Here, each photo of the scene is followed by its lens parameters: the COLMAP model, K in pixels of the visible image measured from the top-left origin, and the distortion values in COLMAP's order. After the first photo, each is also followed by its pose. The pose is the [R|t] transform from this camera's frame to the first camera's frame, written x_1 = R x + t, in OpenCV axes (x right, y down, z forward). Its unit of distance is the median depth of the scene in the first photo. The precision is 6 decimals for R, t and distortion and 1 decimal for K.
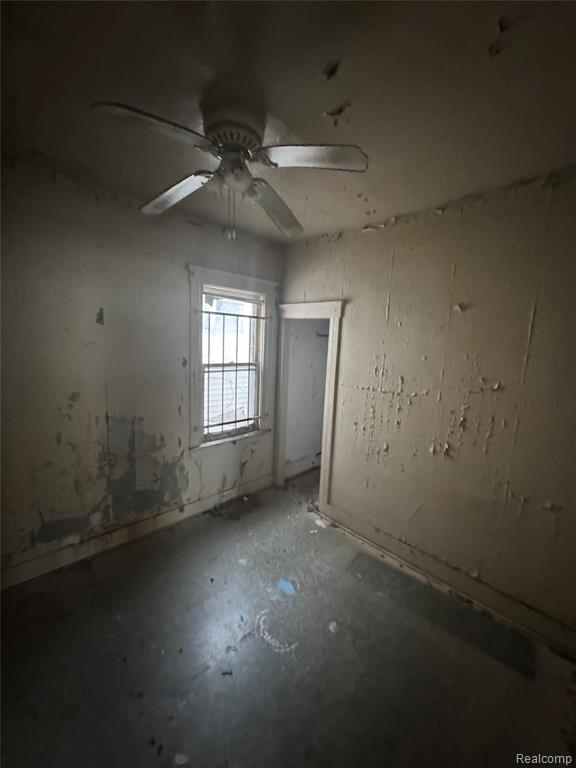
lens RADIAL K [[304.2, 0, 290.0], [0, 304.2, 384.6], [0, 0, 1]] dist [-0.005030, 0.000534]
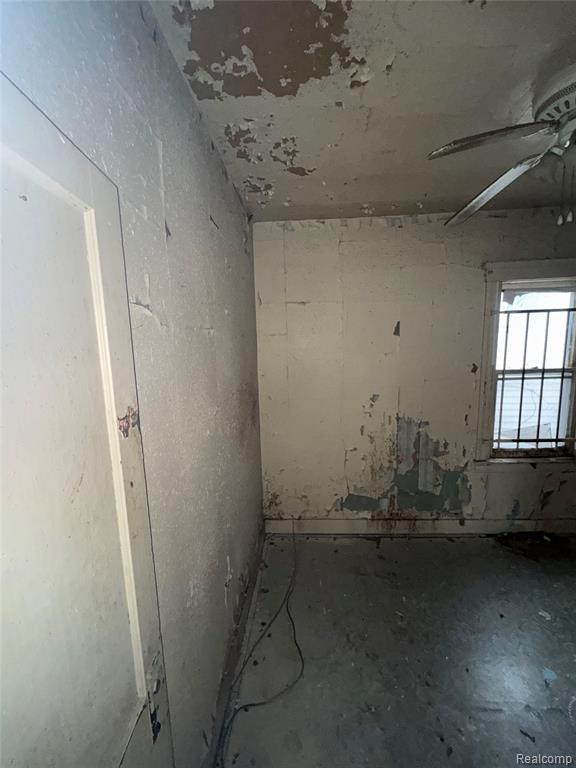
lens RADIAL K [[304.2, 0, 288.1], [0, 304.2, 384.1], [0, 0, 1]] dist [-0.005030, 0.000534]
pose [[0.677814, 0.040568, -0.734114, -0.049599], [-0.044414, 0.998912, 0.014193, -0.014209], [0.733891, 0.022985, 0.678878, -0.062640]]
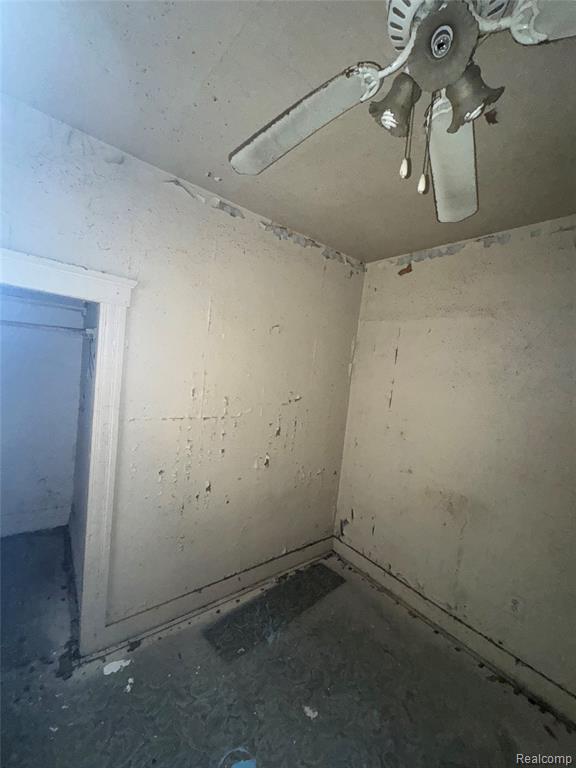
lens RADIAL K [[304.2, 0, 288.1], [0, 304.2, 384.8], [0, 0, 1]] dist [-0.005030, 0.000534]
pose [[0.095285, -0.101400, 0.990272, -0.439901], [0.035584, 0.994510, 0.098410, -0.131853], [-0.994814, 0.025860, 0.098370, 0.706605]]
